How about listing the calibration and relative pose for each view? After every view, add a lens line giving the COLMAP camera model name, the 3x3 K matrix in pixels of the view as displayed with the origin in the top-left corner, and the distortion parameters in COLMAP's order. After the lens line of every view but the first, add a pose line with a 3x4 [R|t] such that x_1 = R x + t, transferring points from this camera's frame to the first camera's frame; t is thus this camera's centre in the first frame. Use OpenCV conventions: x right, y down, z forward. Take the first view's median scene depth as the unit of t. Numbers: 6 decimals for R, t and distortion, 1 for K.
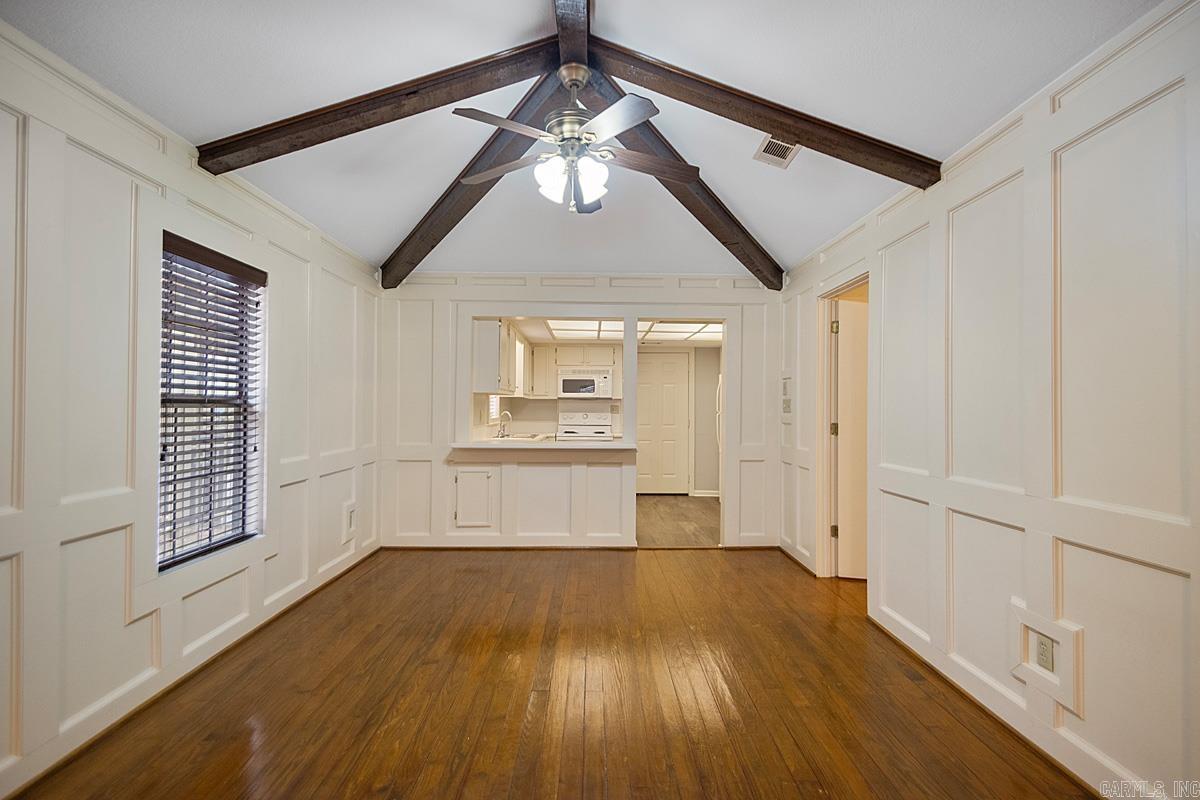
lens RADIAL K [[558.1, 0, 600.8], [0, 558.1, 403.2], [0, 0, 1]] dist [0.002474, 0.000221]
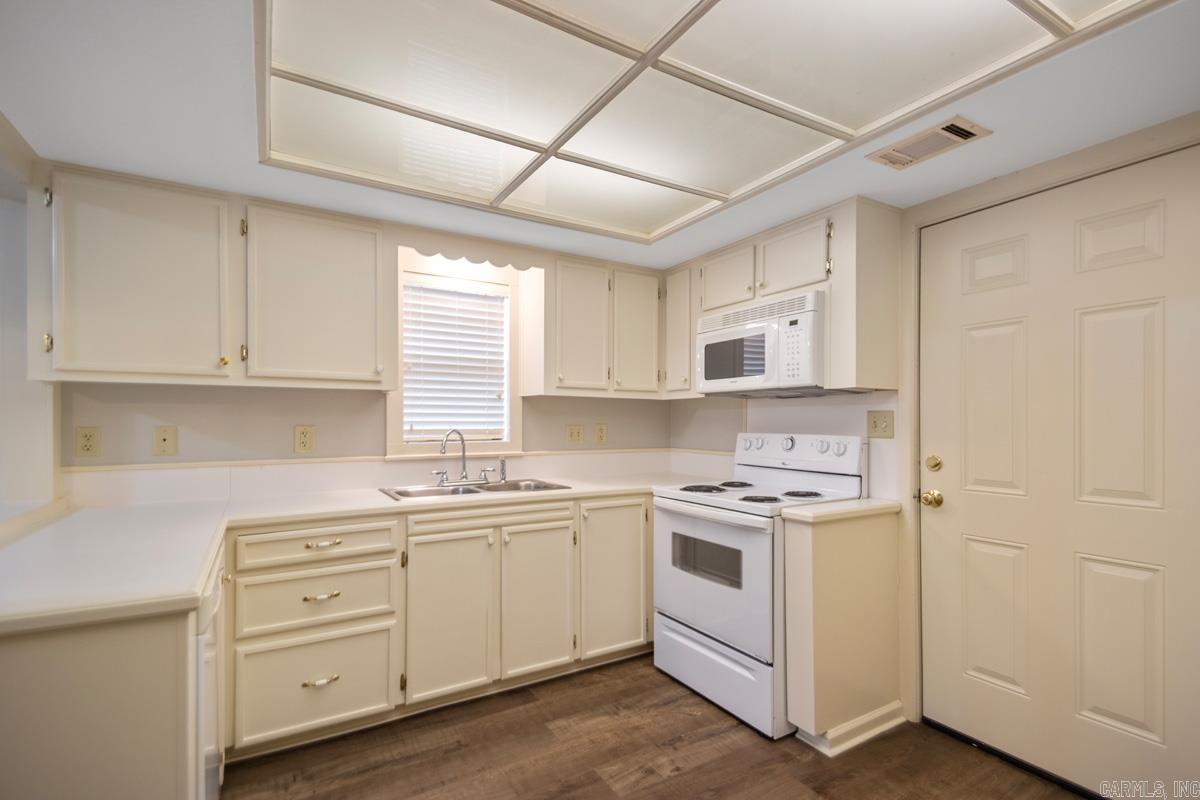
lens RADIAL K [[558.1, 0, 599.6], [0, 558.1, 408.5], [0, 0, 1]] dist [0.002474, 0.000221]
pose [[0.500635, -0.014278, -0.865541, 0.223886], [0.009383, 0.999895, -0.011068, 0.004109], [0.865608, -0.002580, 0.500716, 0.747326]]
